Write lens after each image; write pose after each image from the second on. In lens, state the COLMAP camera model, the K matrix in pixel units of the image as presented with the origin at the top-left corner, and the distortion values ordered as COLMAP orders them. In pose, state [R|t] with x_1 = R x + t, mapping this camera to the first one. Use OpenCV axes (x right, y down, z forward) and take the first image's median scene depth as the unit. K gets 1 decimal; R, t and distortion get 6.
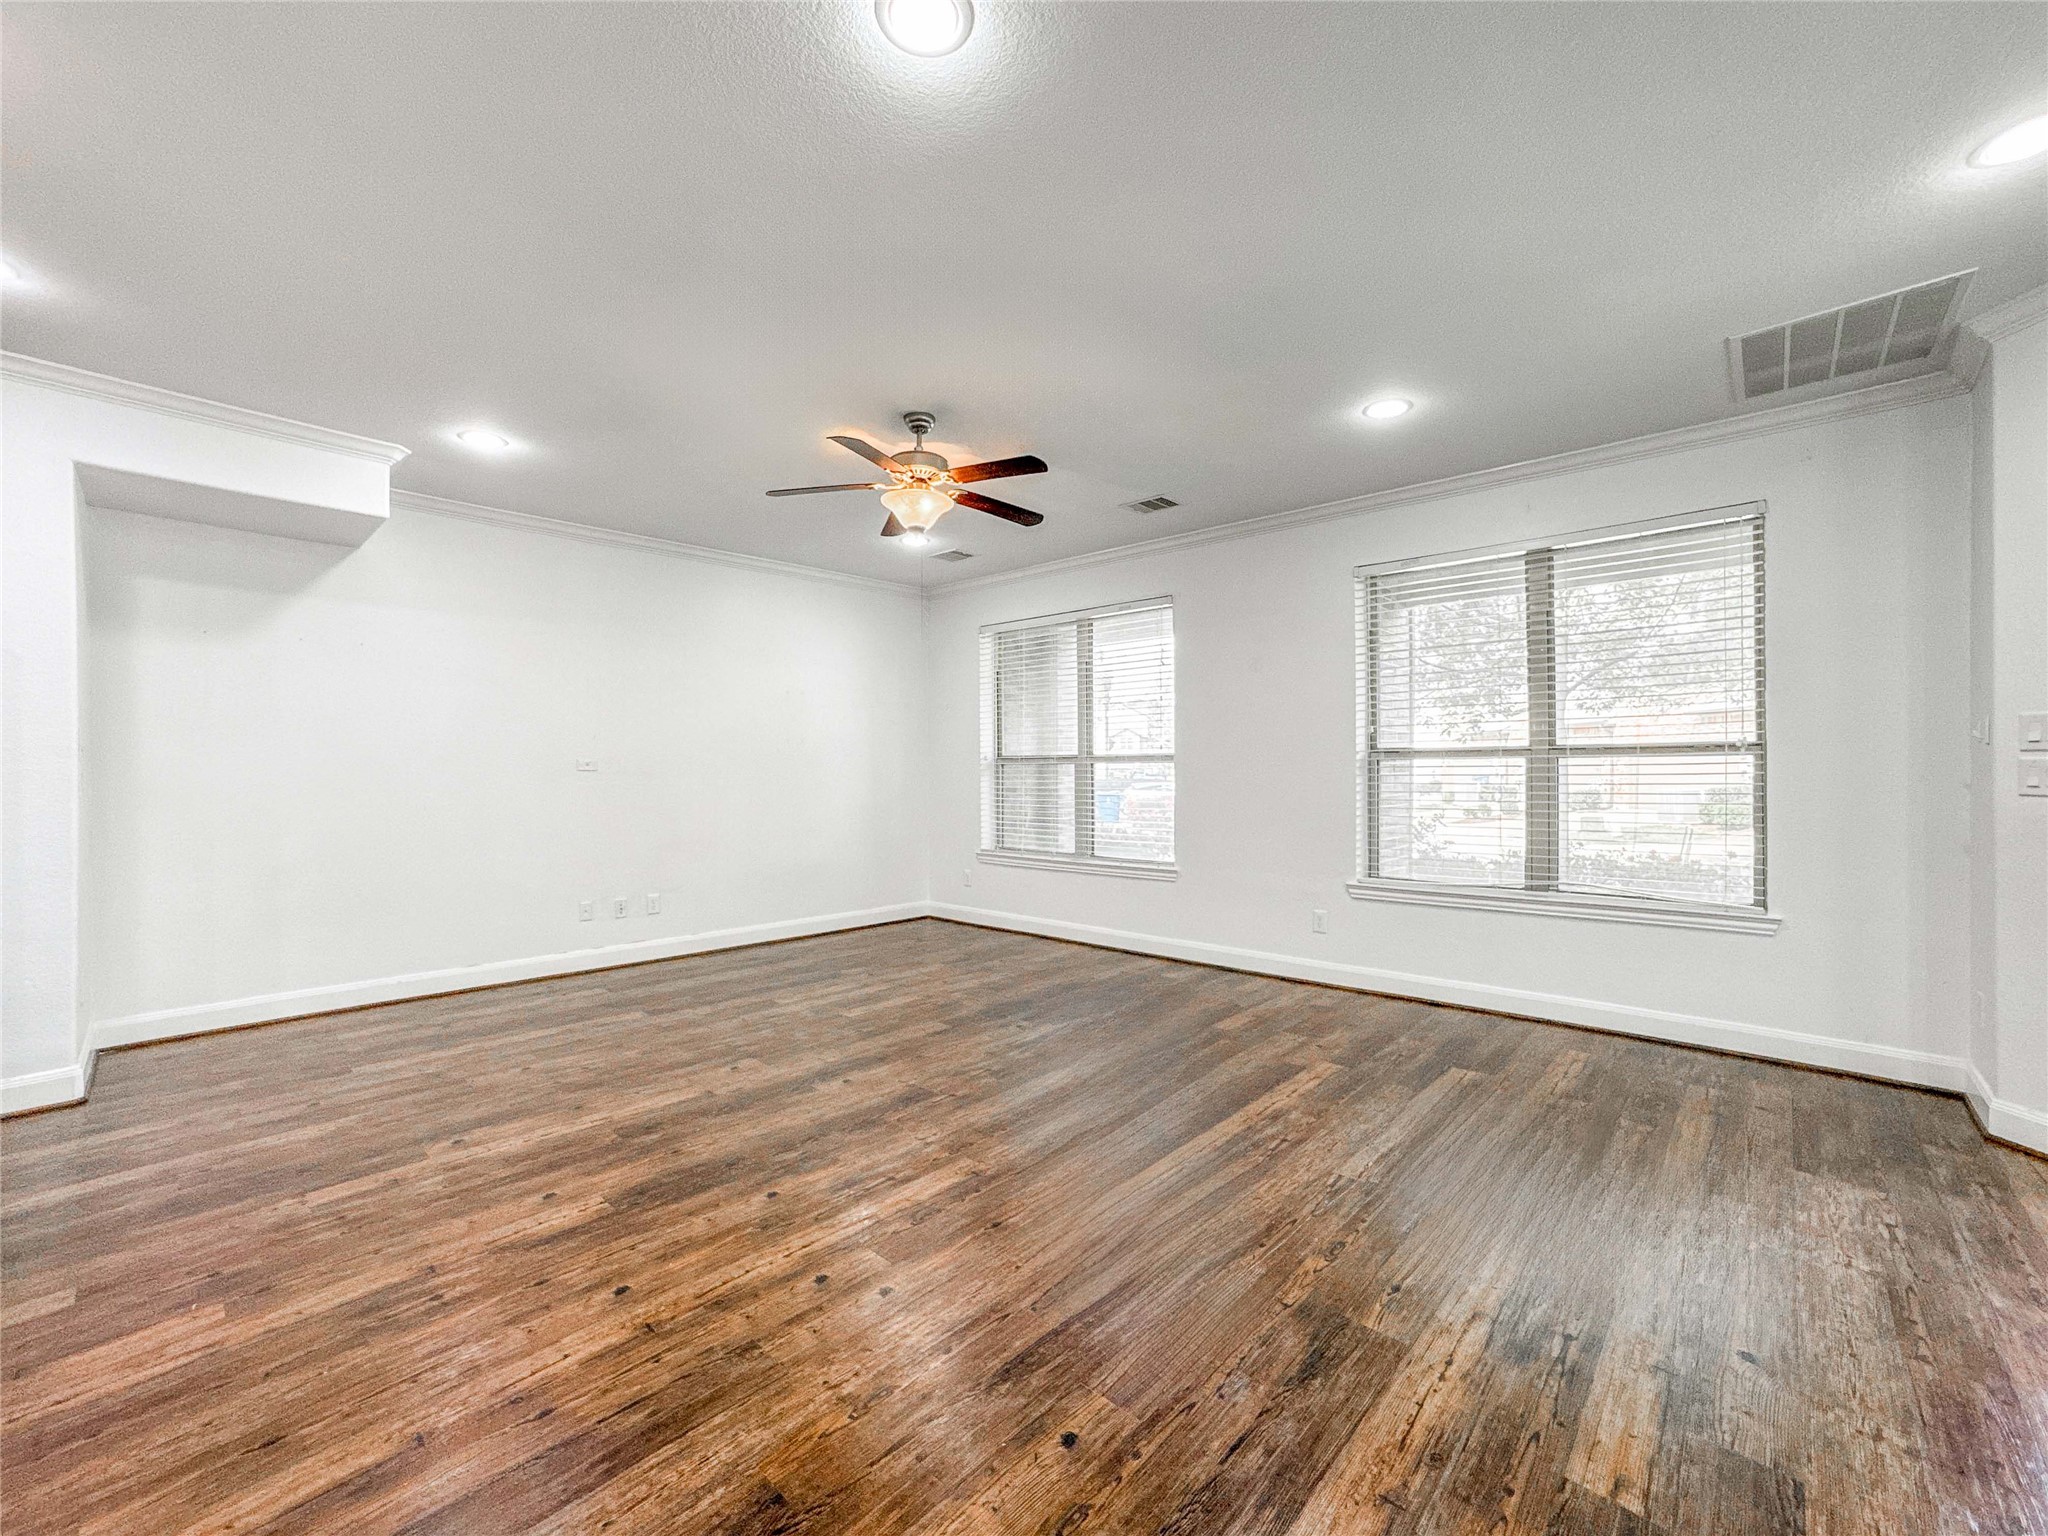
lens RADIAL K [[838.3, 0, 1035.7], [0, 838.3, 800.7], [0, 0, 1]] dist [-0.069131, 0.031409]
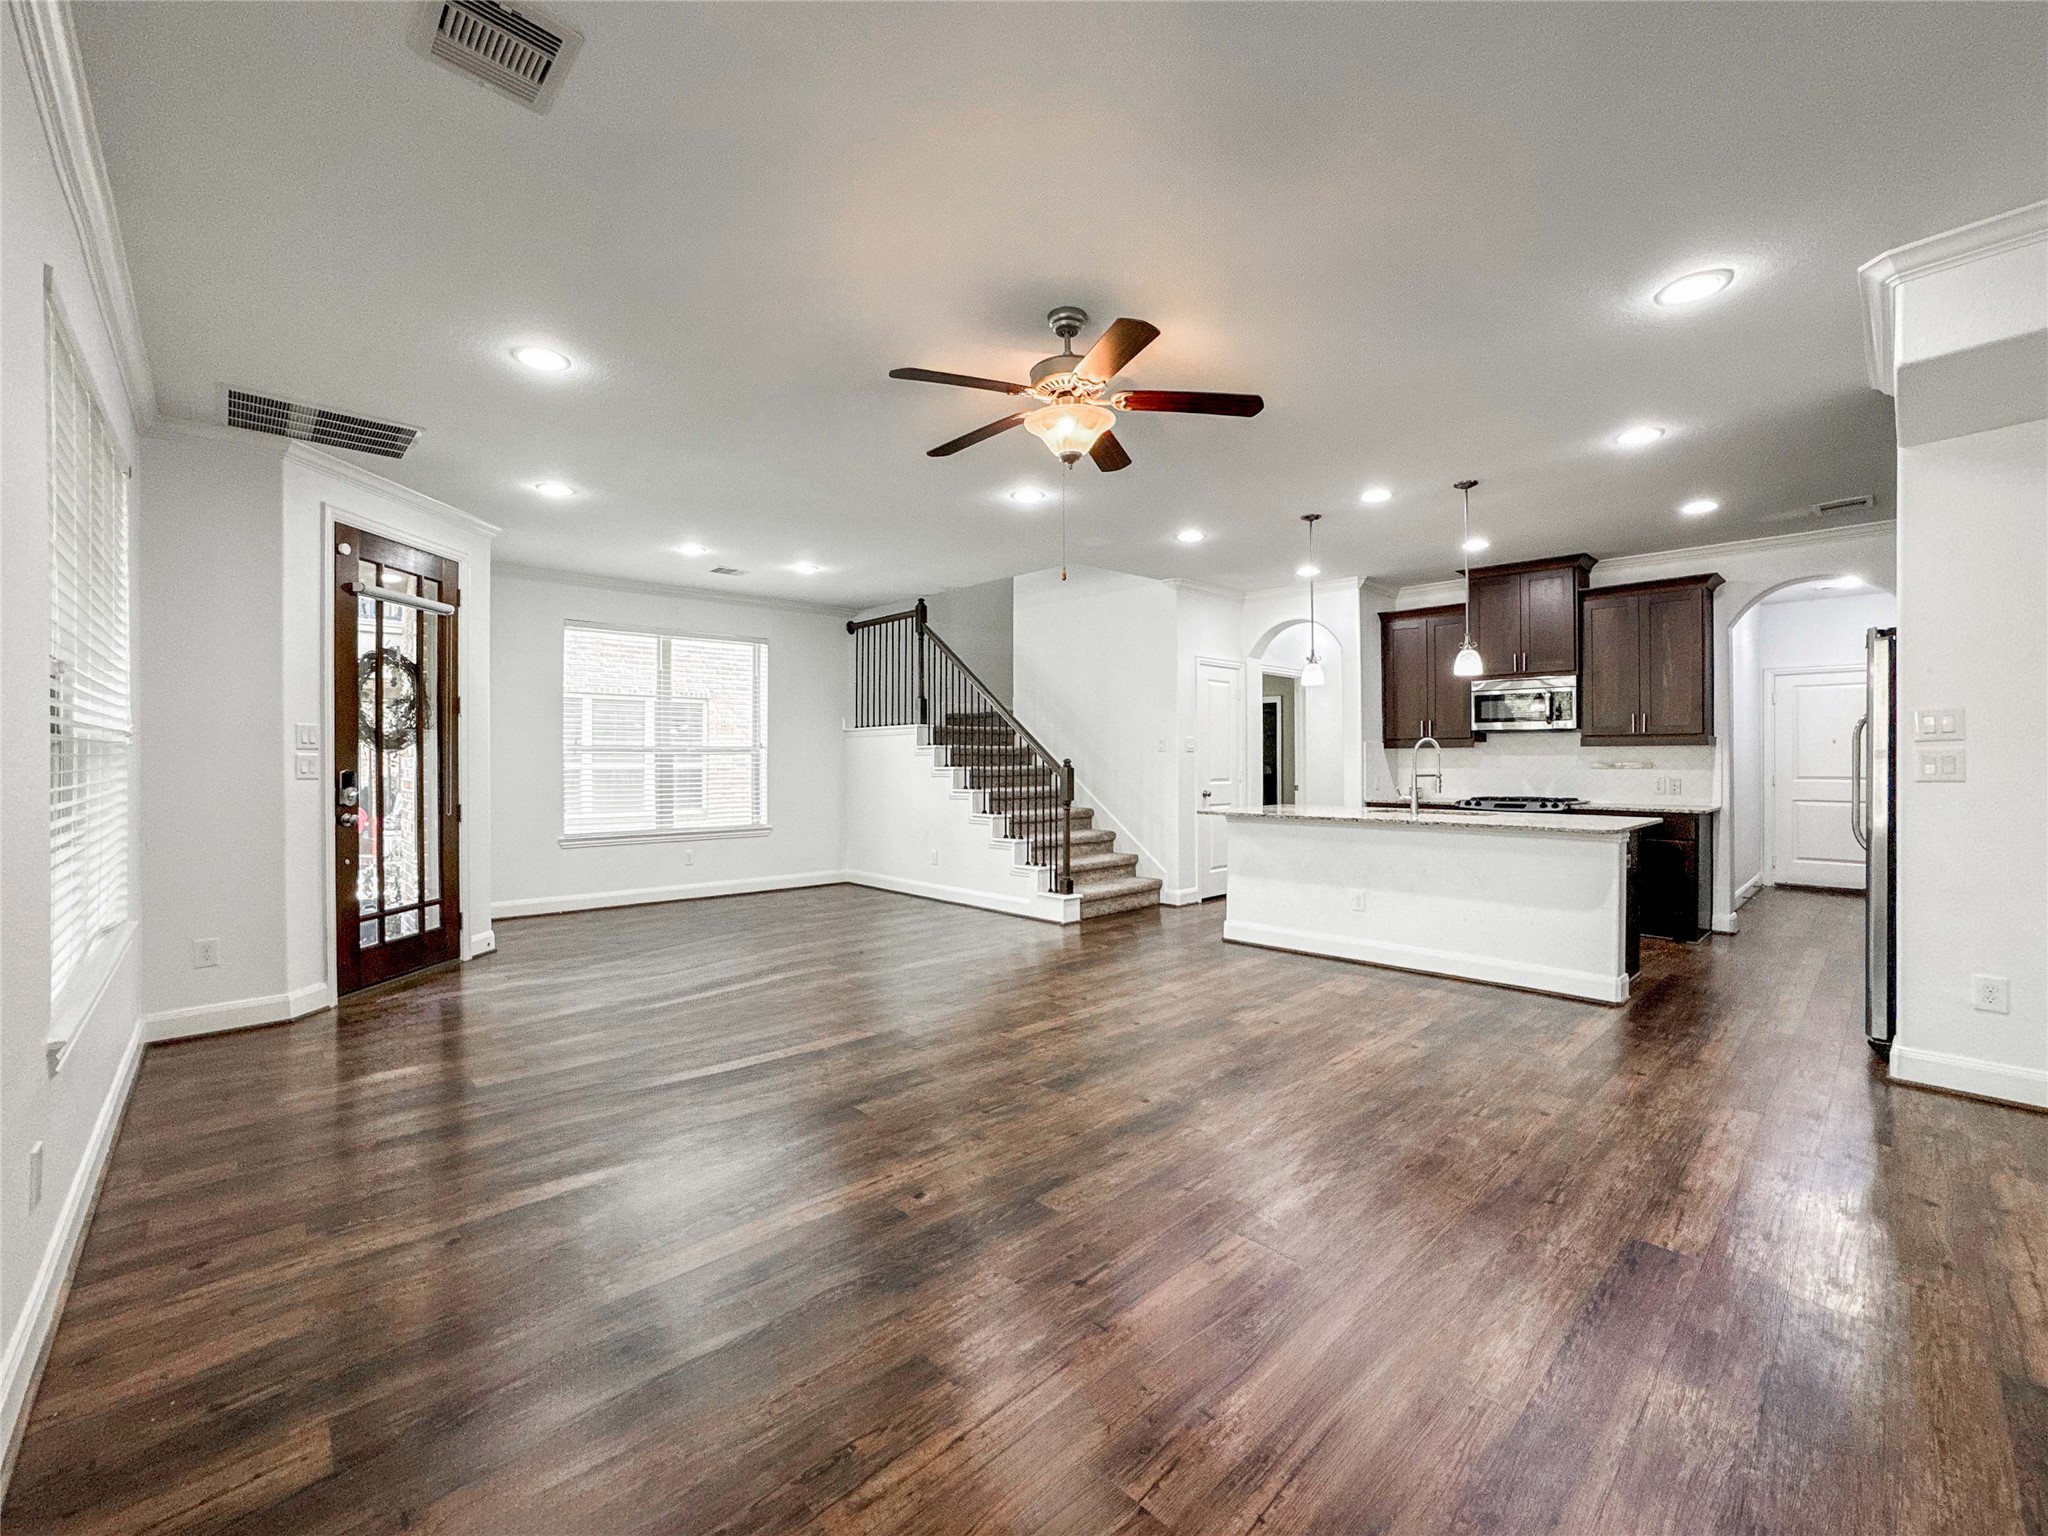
lens RADIAL K [[863.9, 0, 1012.8], [0, 863.9, 766.8], [0, 0, 1]] dist [-0.072370, 0.036941]
pose [[-0.995559, -0.002058, 0.094122, -0.169577], [0.001612, 0.999242, 0.038896, -0.057955], [-0.094131, 0.038875, -0.994801, 1.897973]]
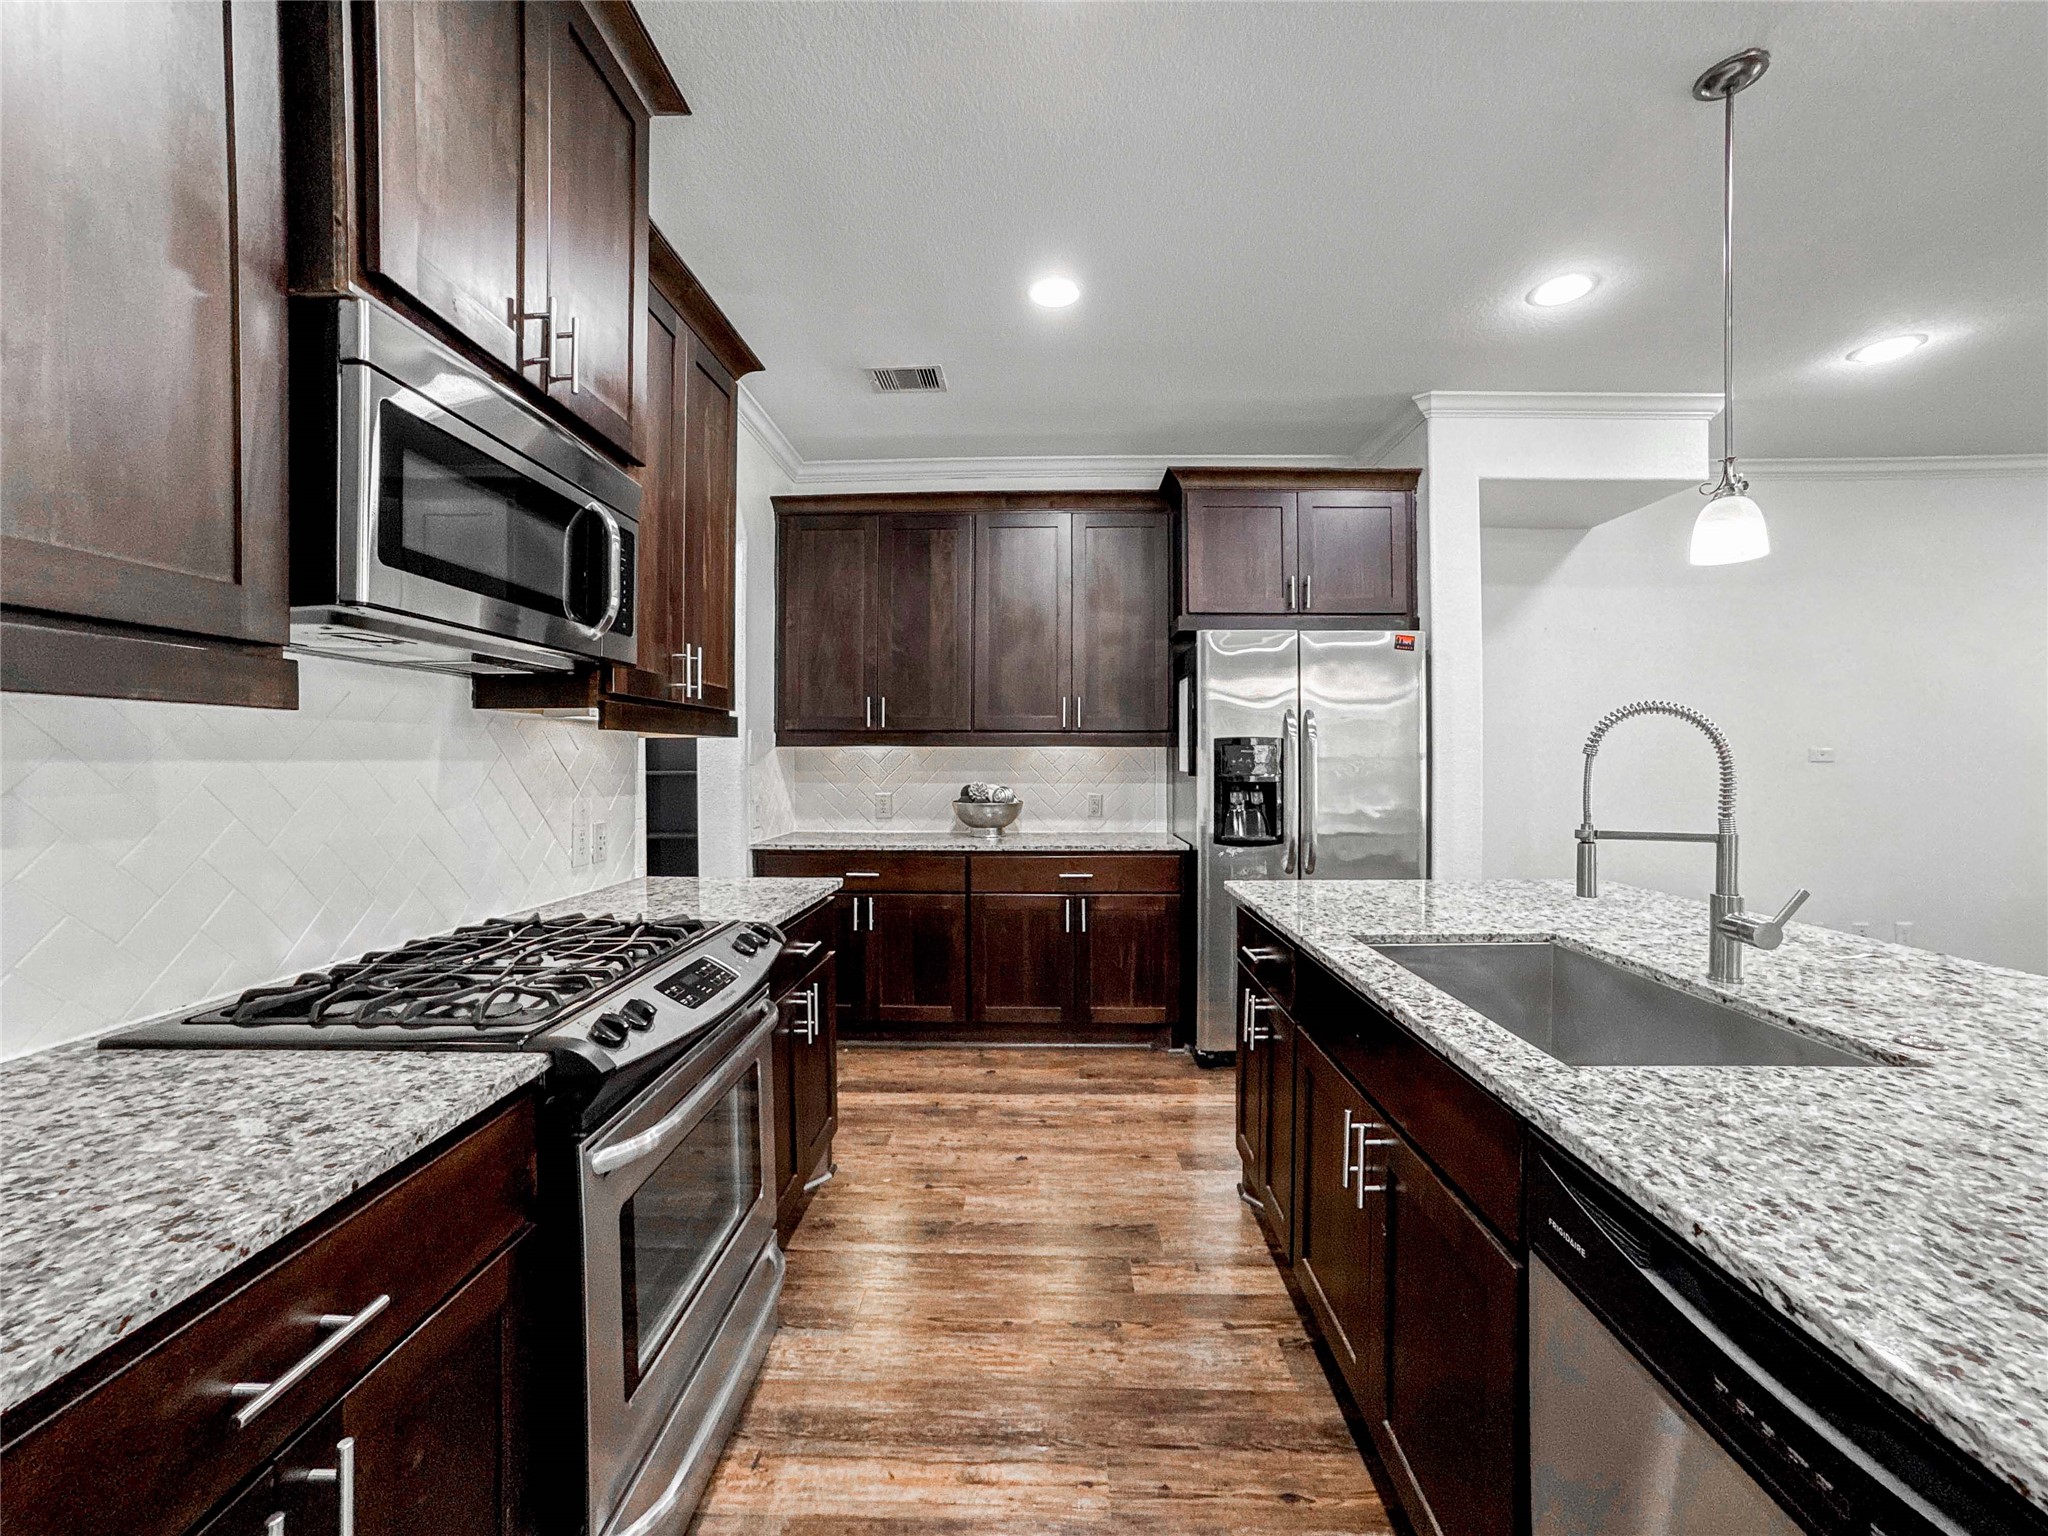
lens RADIAL K [[863.9, 0, 1012.8], [0, 863.9, 766.8], [0, 0, 1]] dist [-0.072370, 0.036941]
pose [[0.649785, 0.006248, -0.760092, -0.652668], [-0.022141, 0.999697, -0.010710, -0.004492], [0.759795, 0.023788, 0.649727, -0.200610]]
